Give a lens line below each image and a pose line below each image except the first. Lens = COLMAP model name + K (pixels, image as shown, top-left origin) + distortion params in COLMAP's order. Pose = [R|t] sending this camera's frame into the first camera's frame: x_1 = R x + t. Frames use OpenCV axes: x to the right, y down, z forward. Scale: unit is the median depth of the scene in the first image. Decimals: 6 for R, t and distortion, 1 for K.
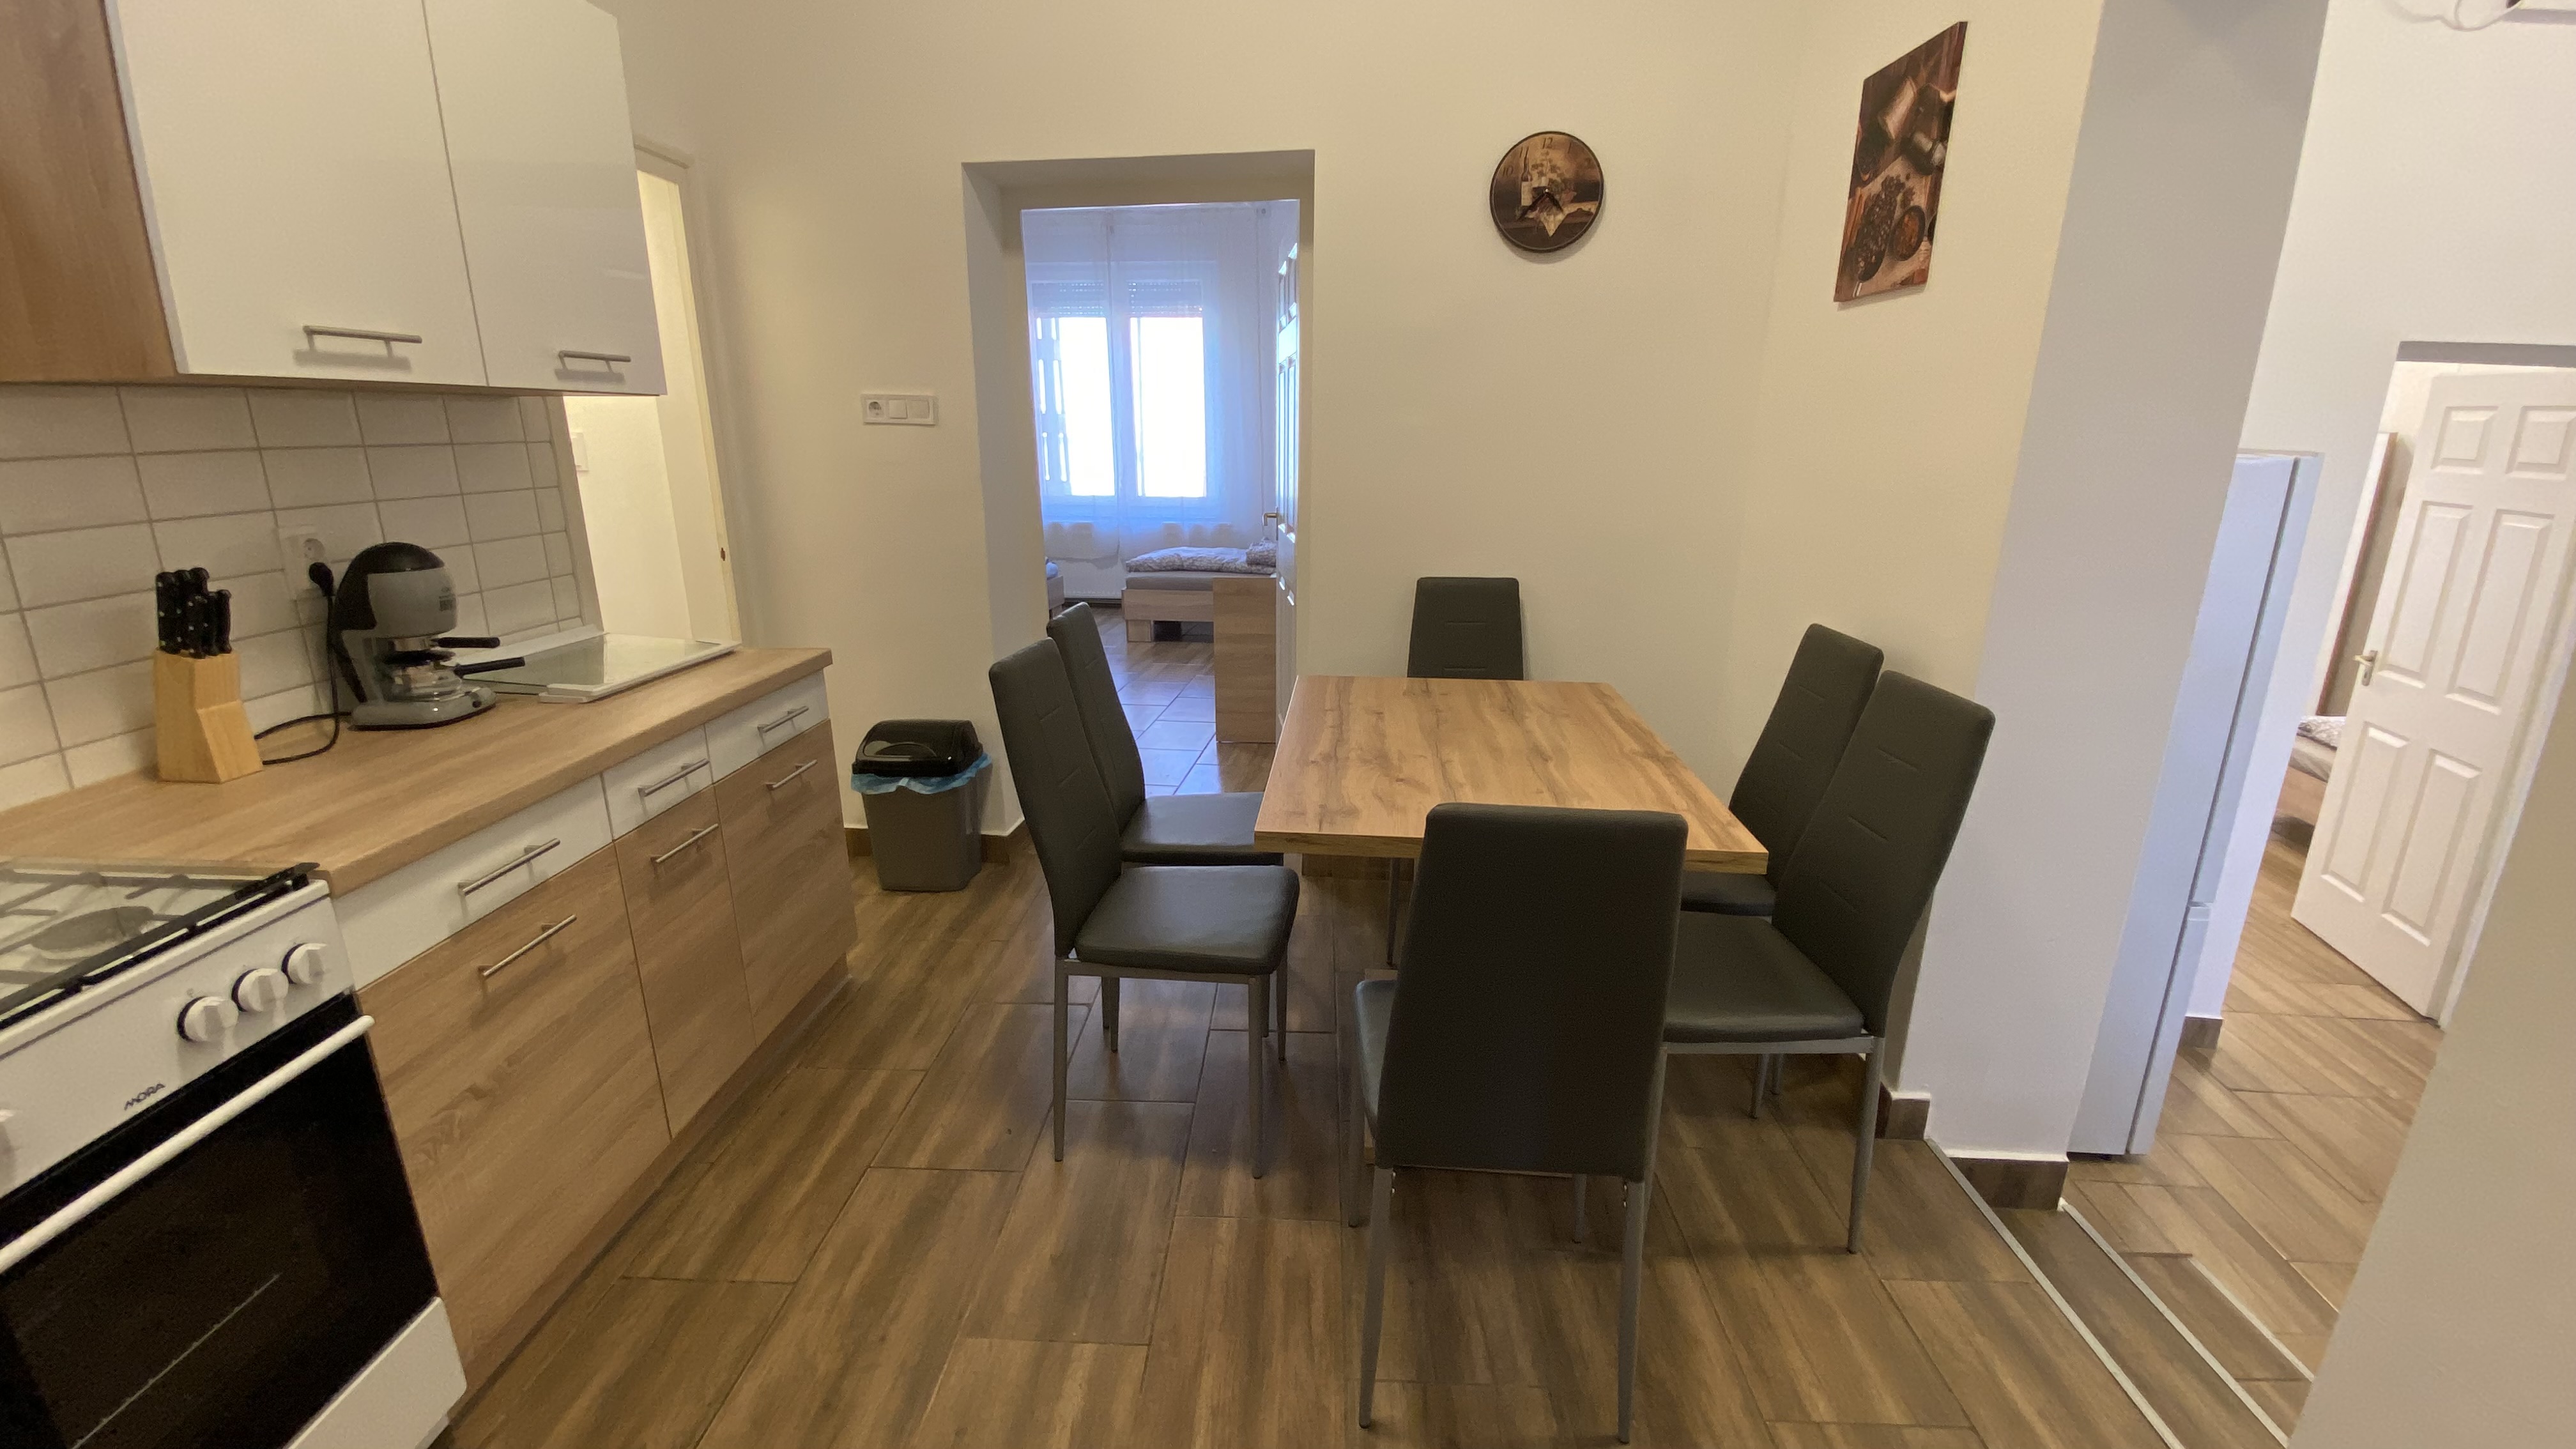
lens RADIAL K [[1040.3, 0, 1281.5], [0, 1040.3, 732.8], [0, 0, 1]] dist [0.011114, -0.014164]
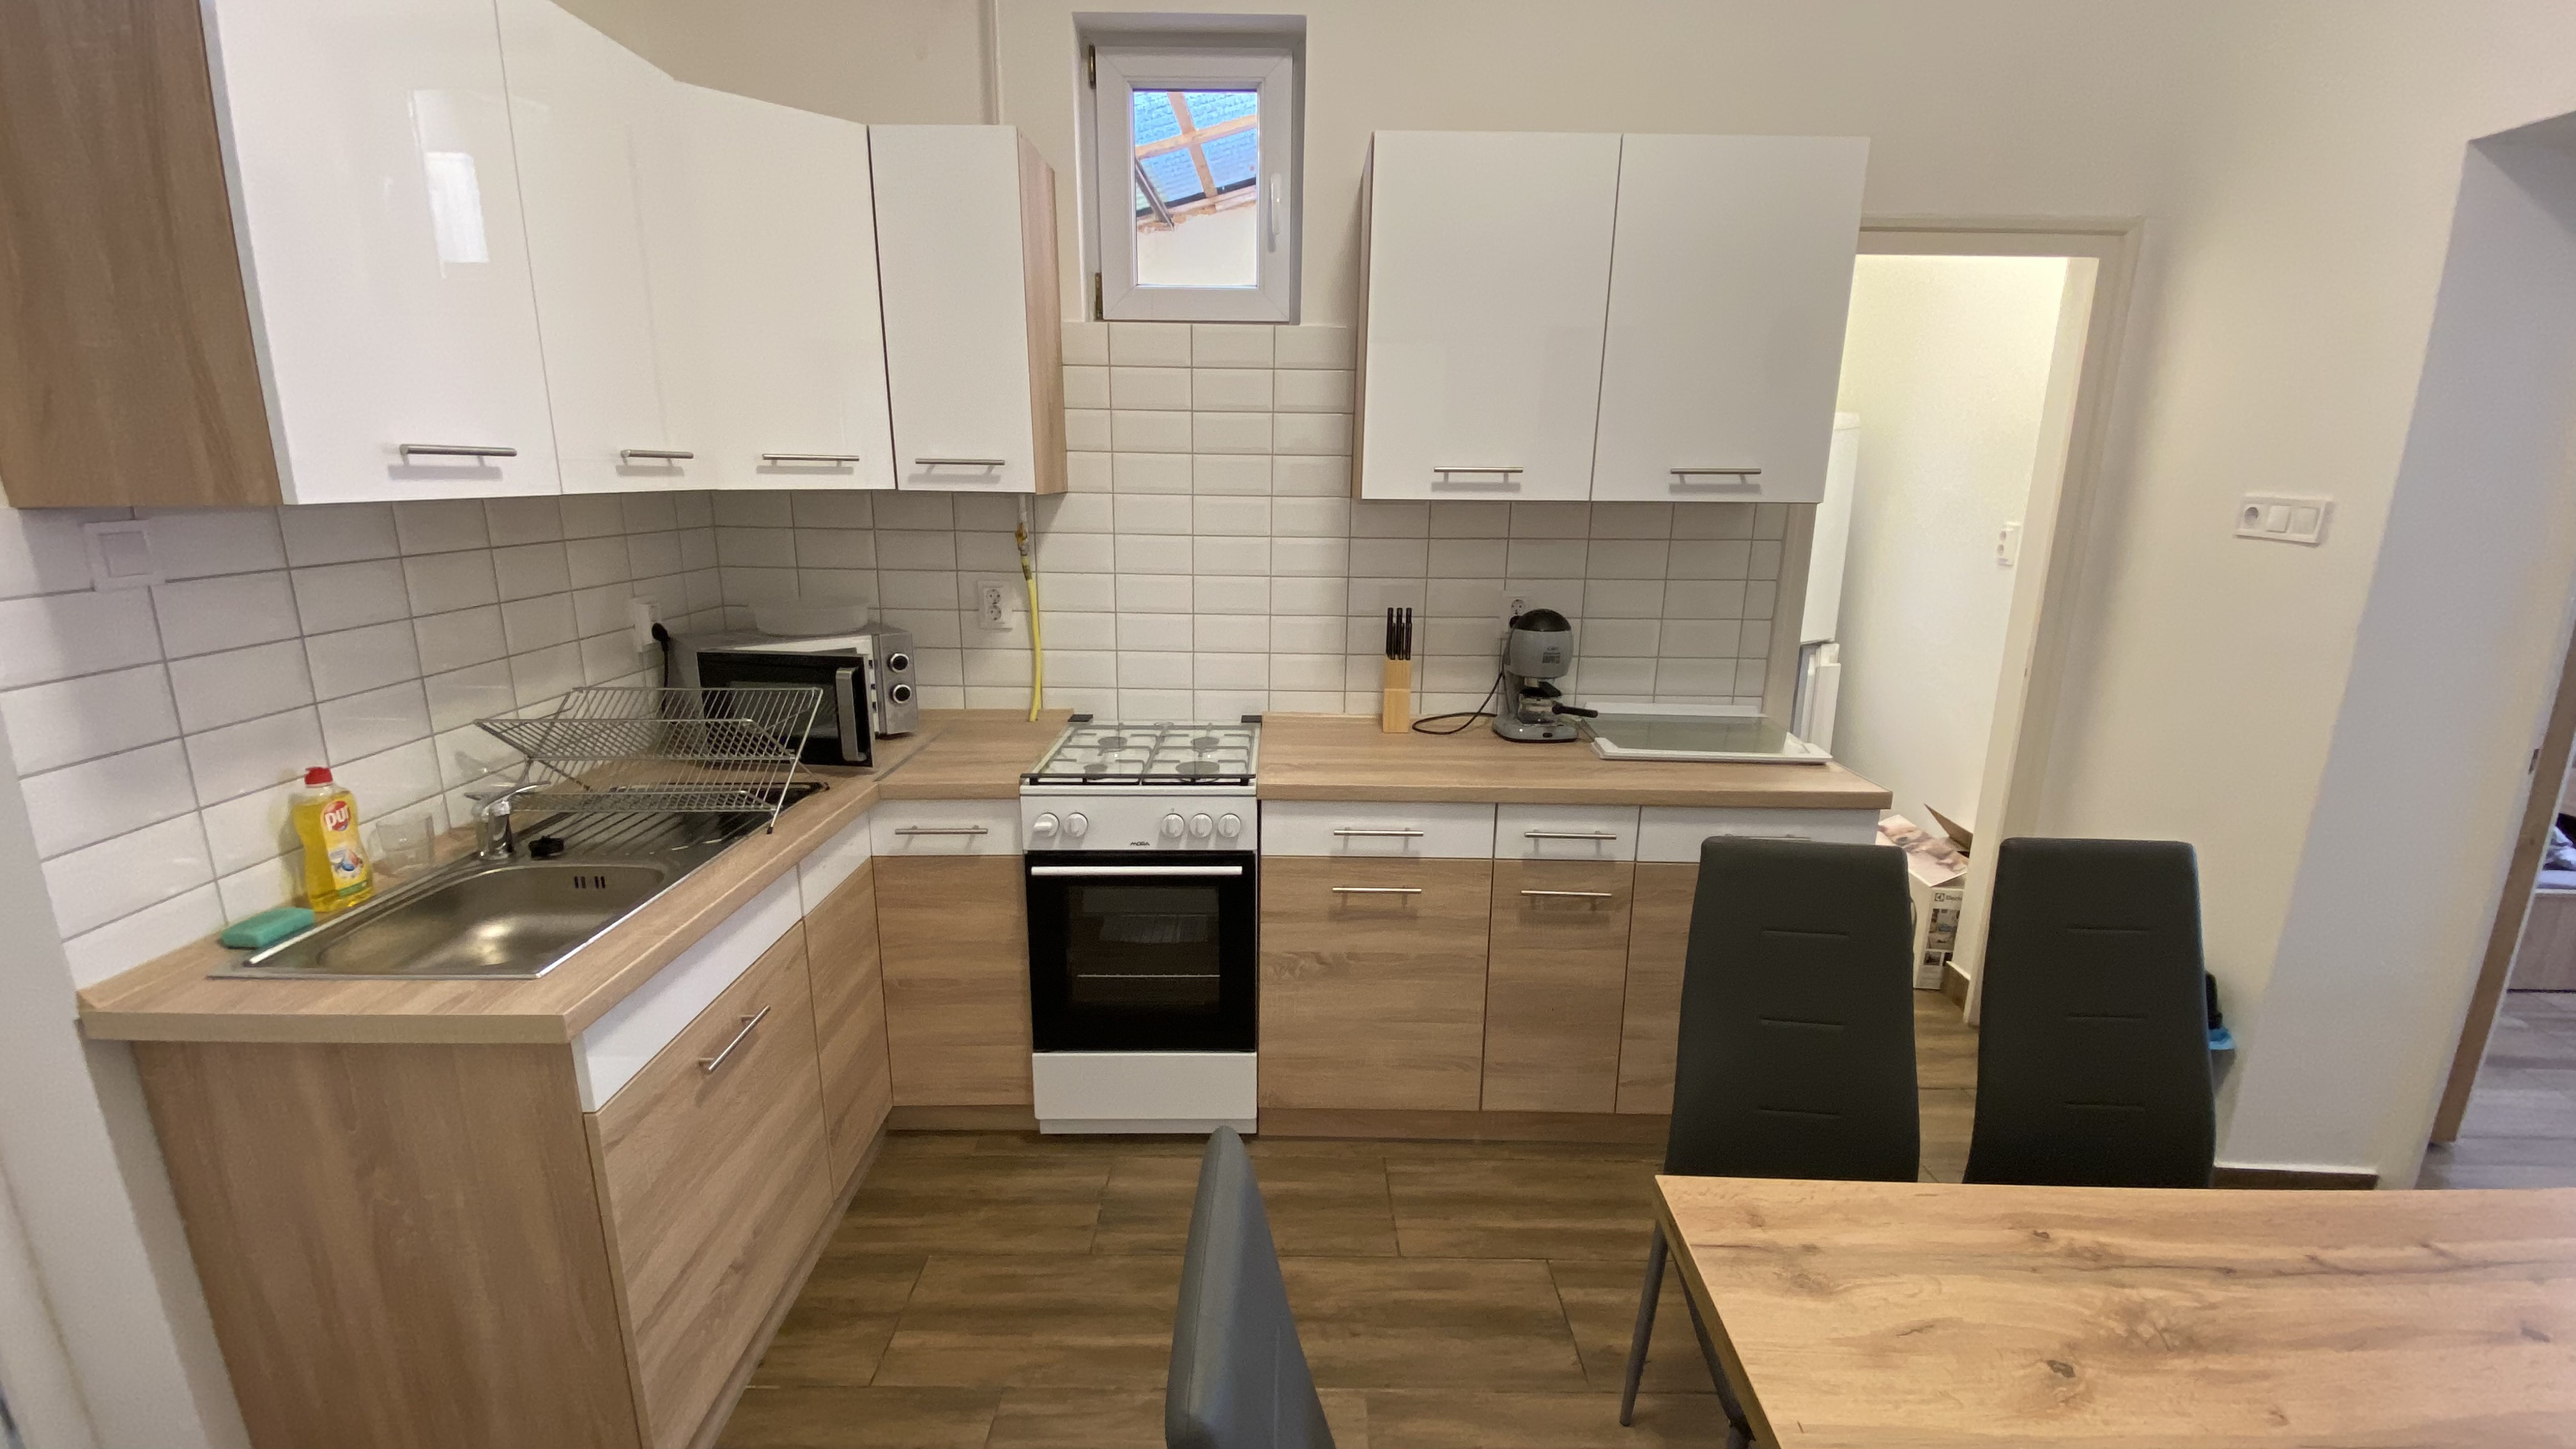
lens RADIAL K [[1040.3, 0, 1286.9], [0, 1040.3, 721.0], [0, 0, 1]] dist [0.011114, -0.014164]
pose [[0.028929, 0.225927, -0.973715, 0.487235], [-0.288246, 0.934627, 0.208293, -0.219851], [0.957119, 0.274644, 0.092160, 0.550872]]
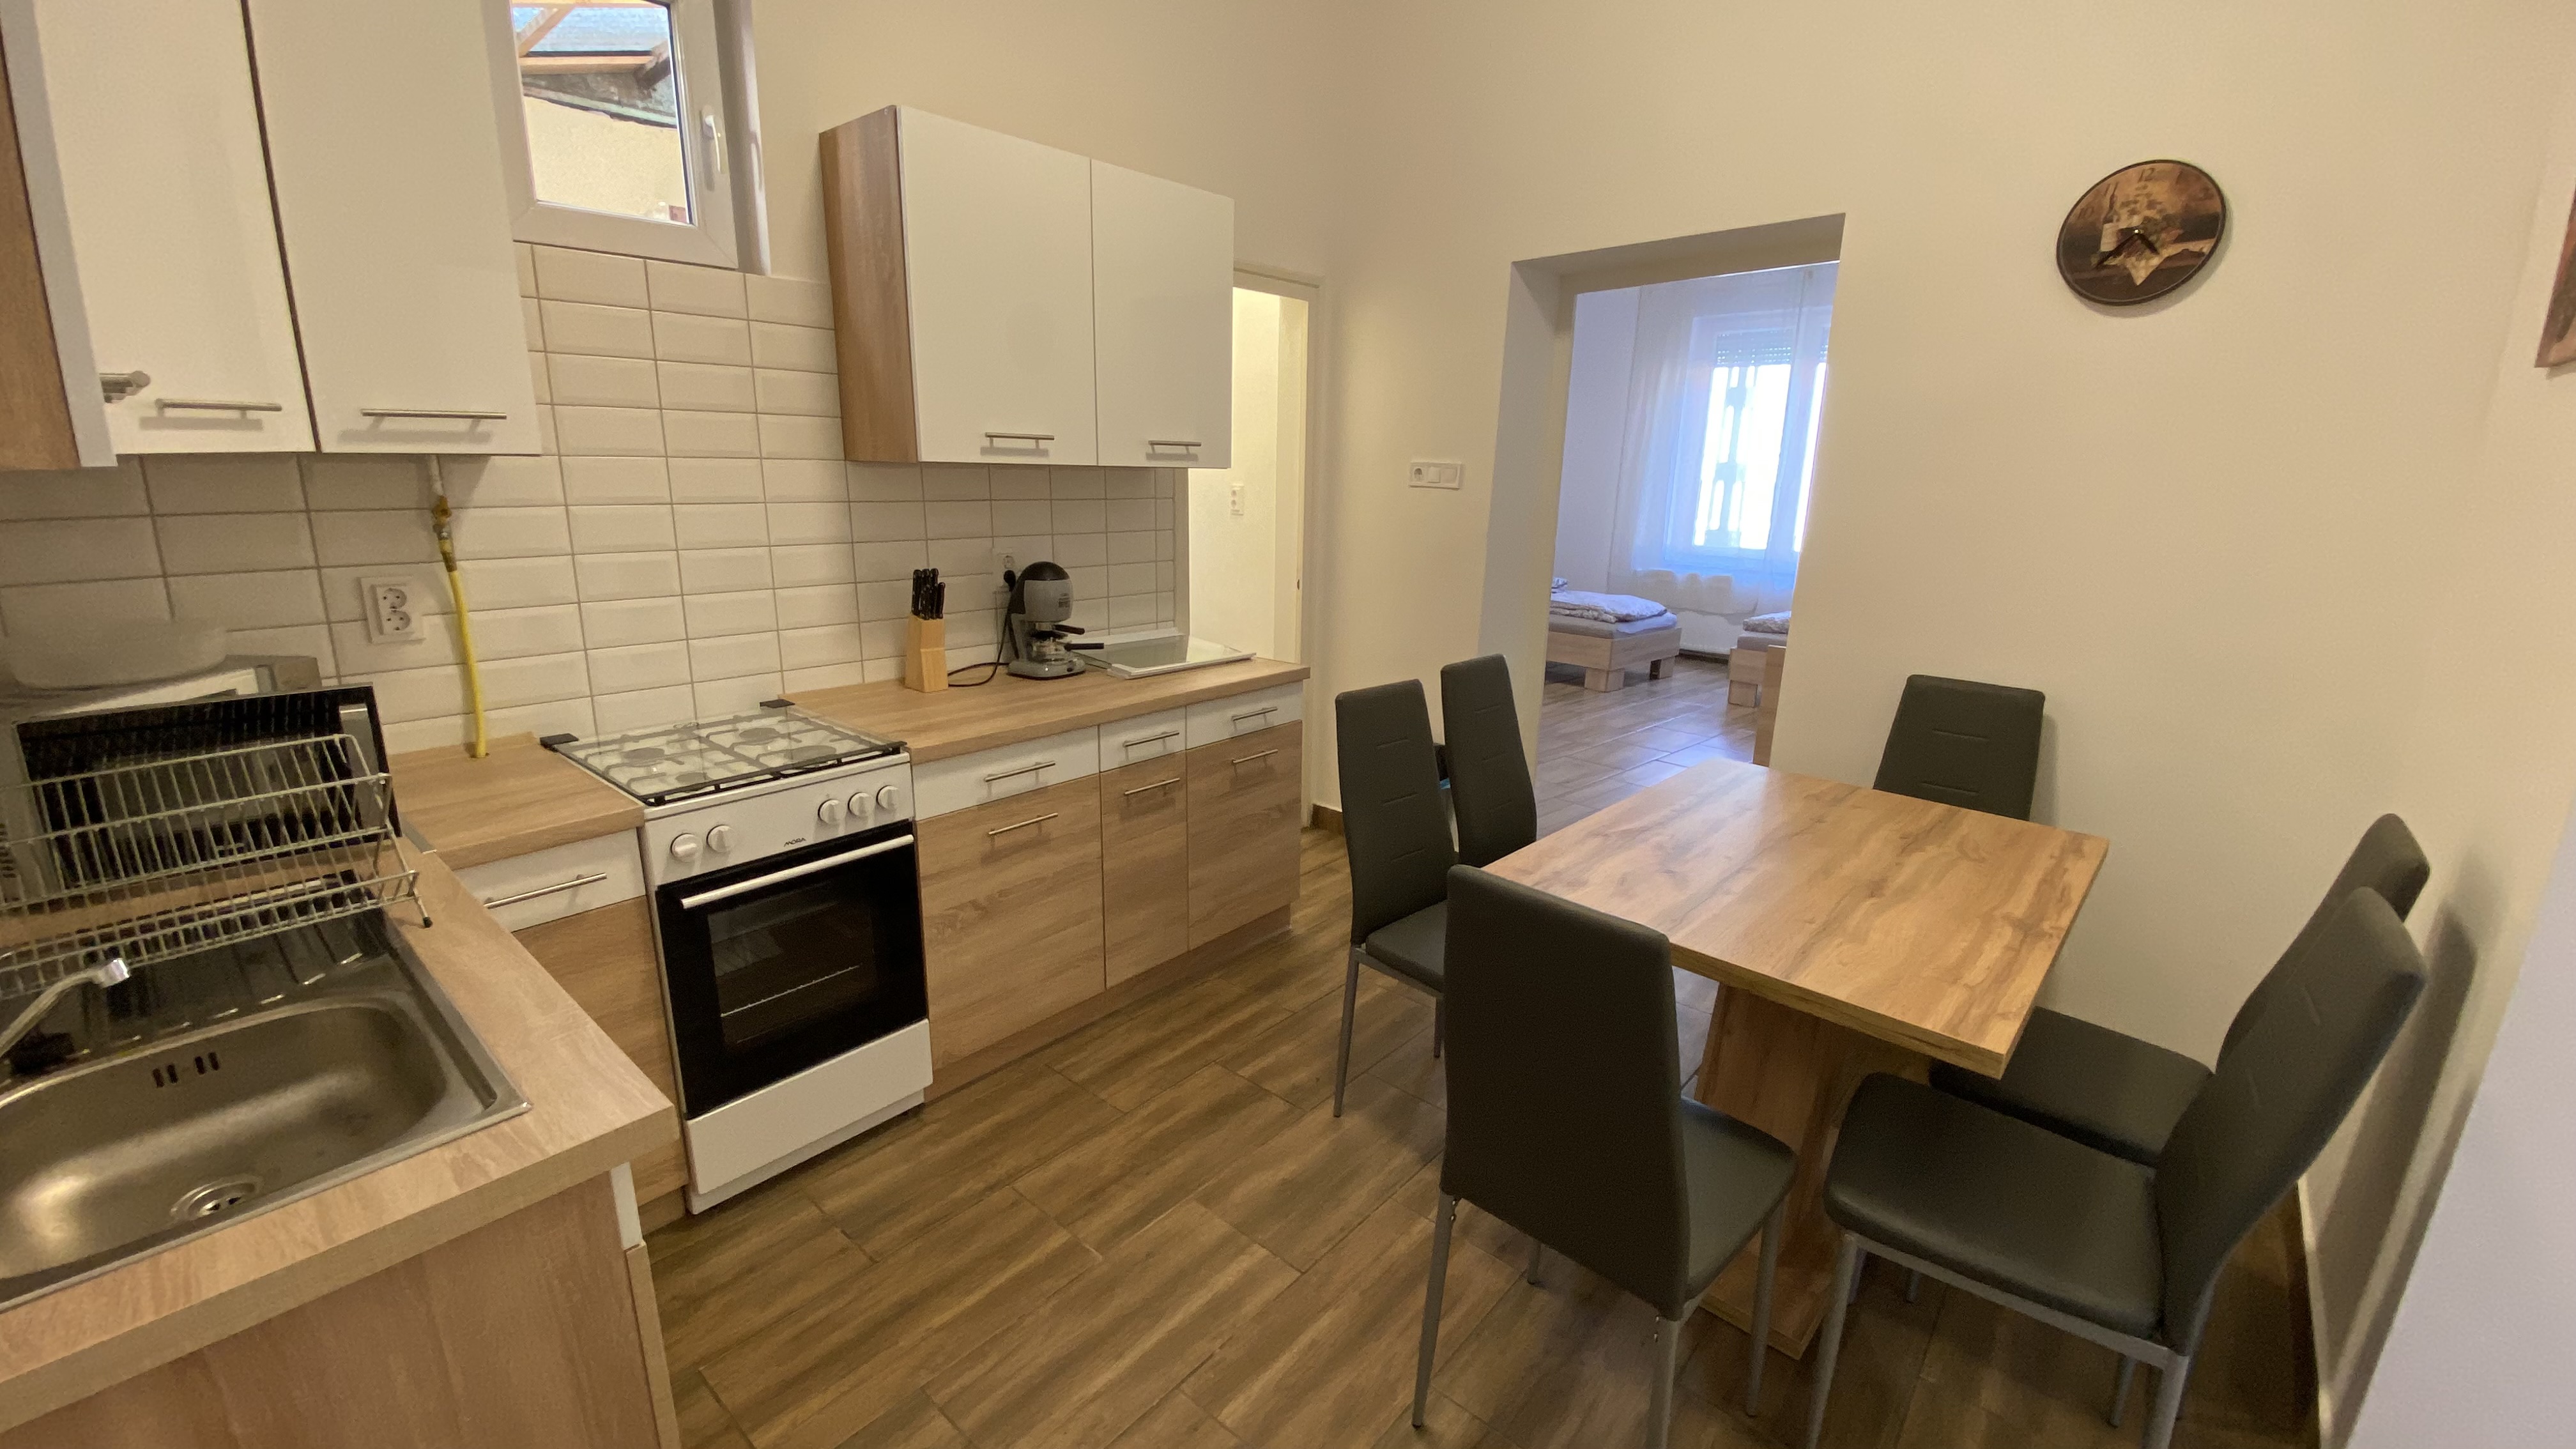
lens RADIAL K [[1040.3, 0, 1288.0], [0, 1040.3, 728.0], [0, 0, 1]] dist [0.011114, -0.014164]
pose [[0.779070, 0.168695, -0.603814, 0.405635], [-0.191408, 0.981135, 0.027147, -0.045169], [0.597003, 0.094426, 0.796662, -0.013914]]
